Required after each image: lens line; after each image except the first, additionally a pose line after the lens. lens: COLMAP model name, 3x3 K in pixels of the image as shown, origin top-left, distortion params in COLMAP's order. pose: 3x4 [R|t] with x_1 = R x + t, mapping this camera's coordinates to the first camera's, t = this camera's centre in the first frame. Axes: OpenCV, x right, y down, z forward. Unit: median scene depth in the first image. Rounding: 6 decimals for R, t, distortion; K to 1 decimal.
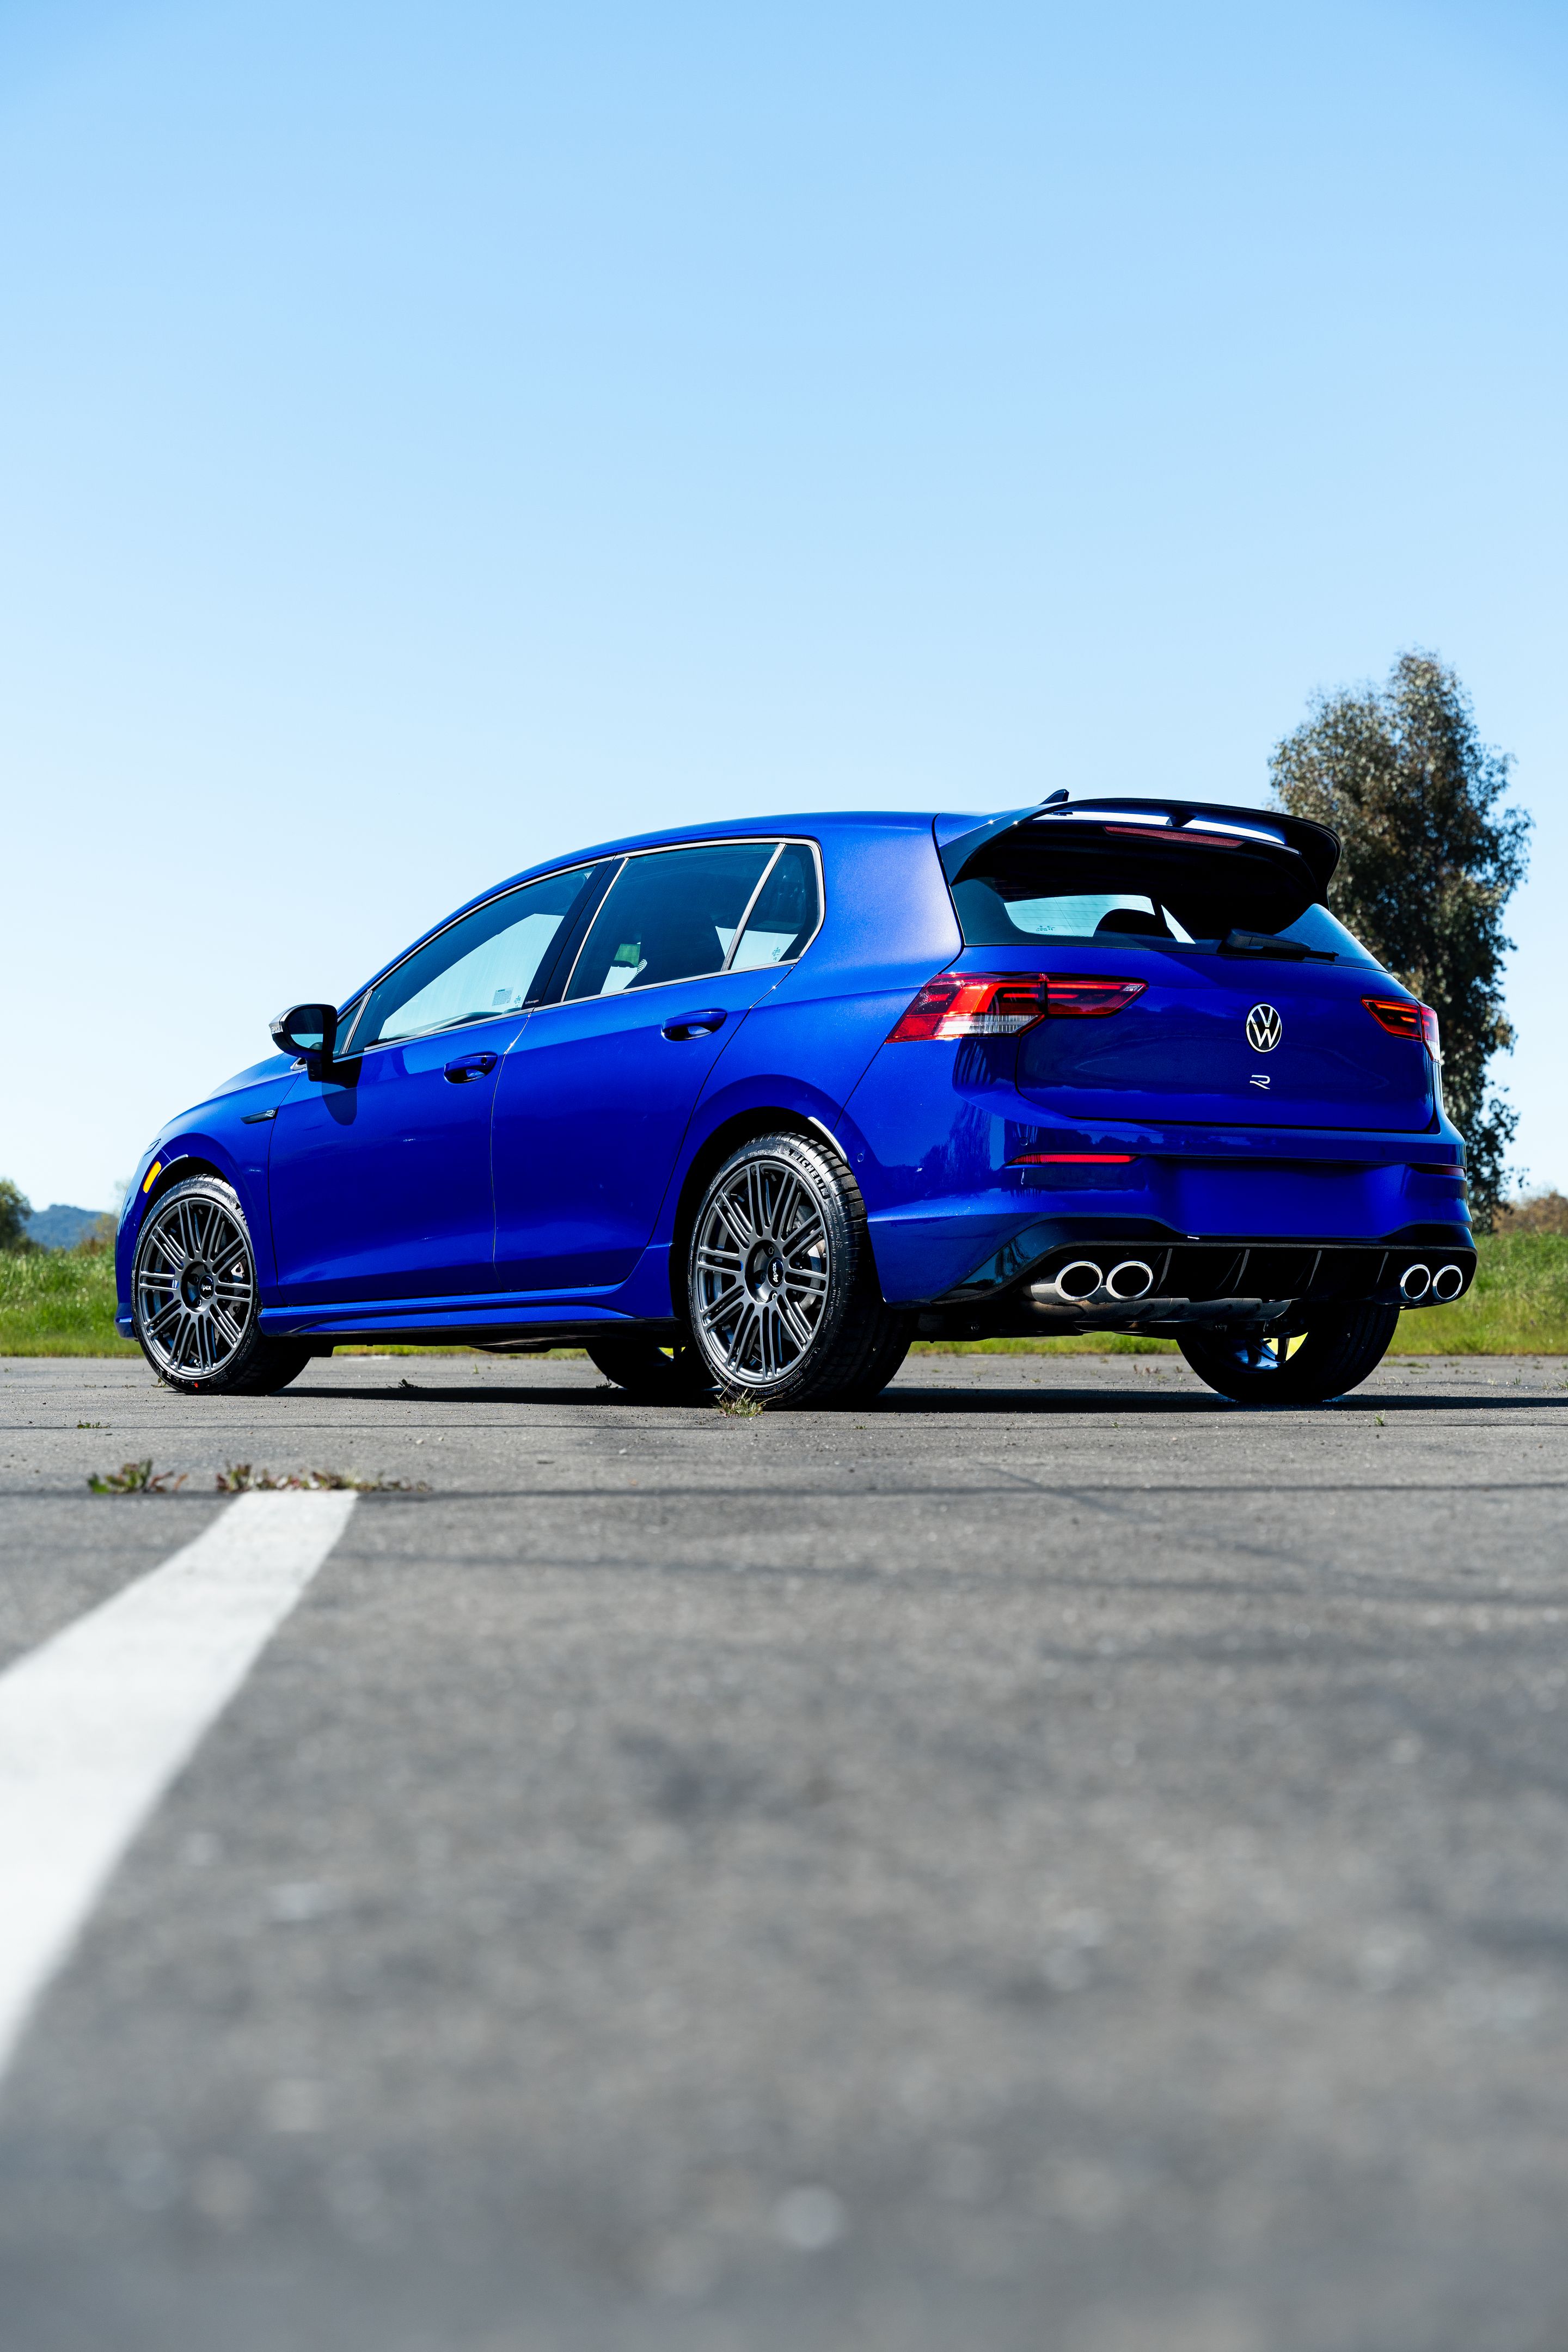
lens RADIAL K [[3534.5, 0, 780.7], [0, 3534.5, 1176.3], [0, 0, 1]] dist [0.025624, 0.022457]
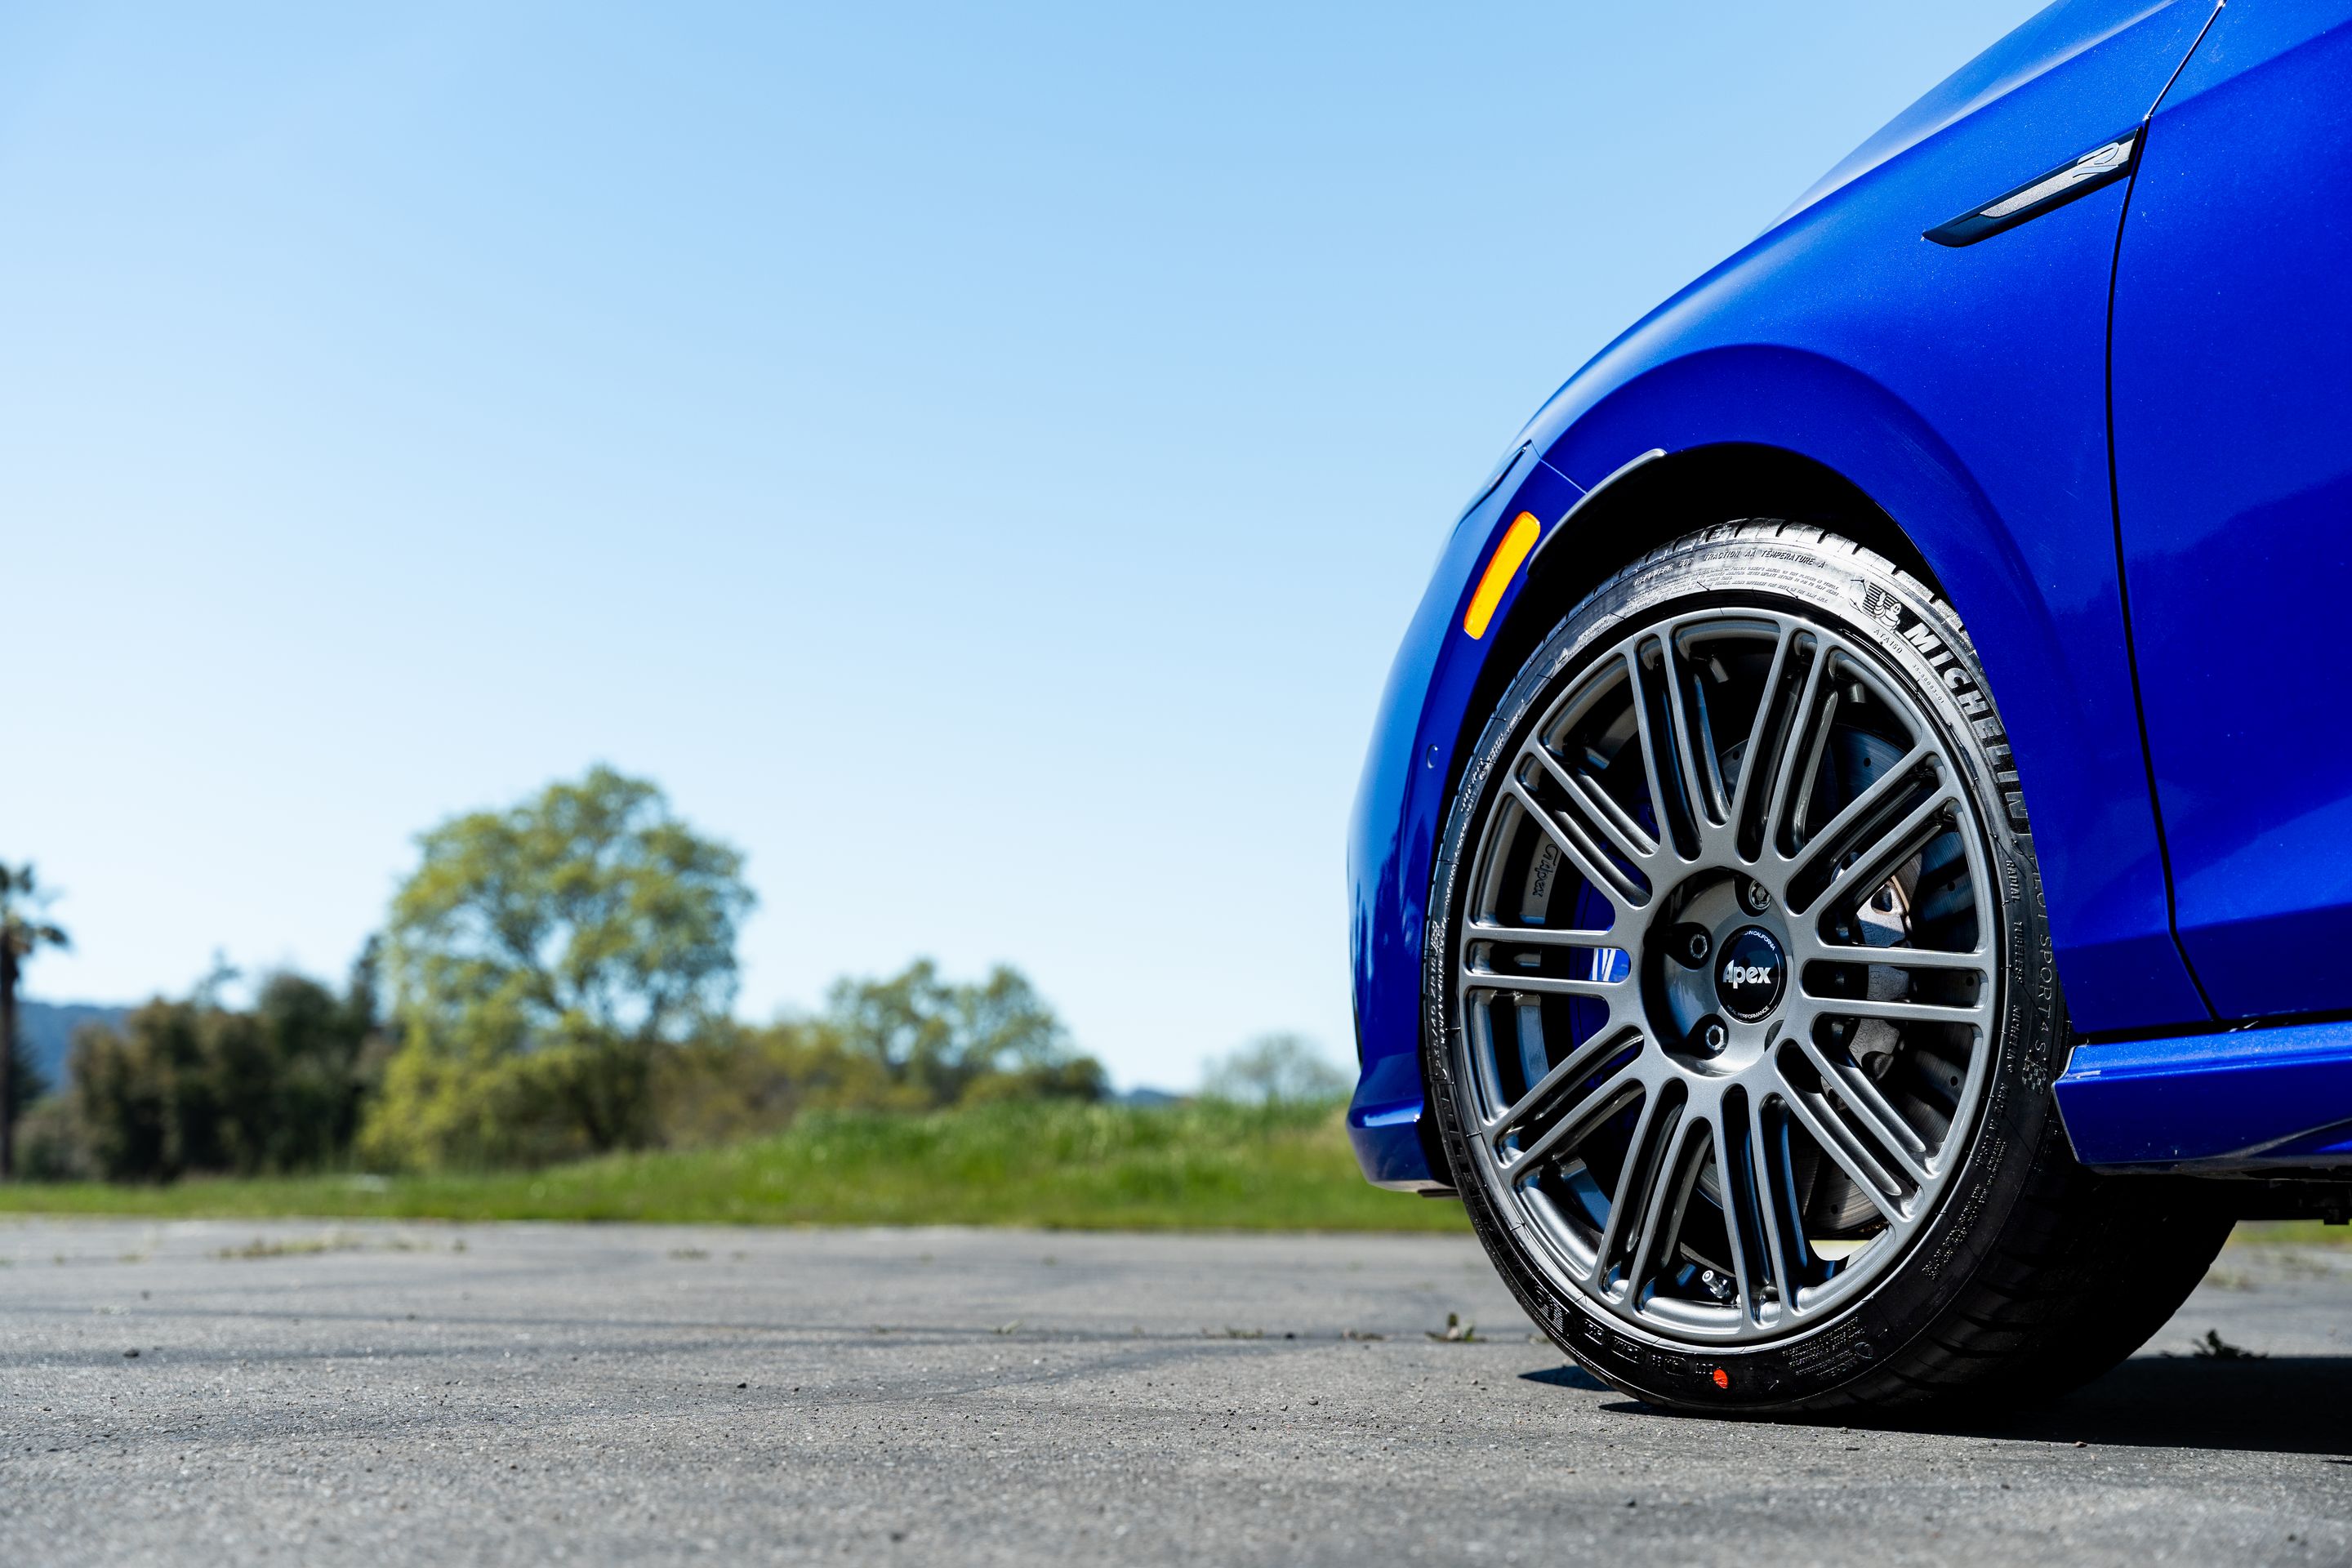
lens RADIAL K [[3534.5, 0, 1168.8], [0, 3534.5, 801.4], [0, 0, 1]] dist [0.025624, 0.022457]
pose [[0.981391, -0.012908, -0.191583, -0.193814], [-0.000626, 0.997518, -0.070414, 0.045998], [0.192017, 0.069224, 0.978947, 0.941452]]
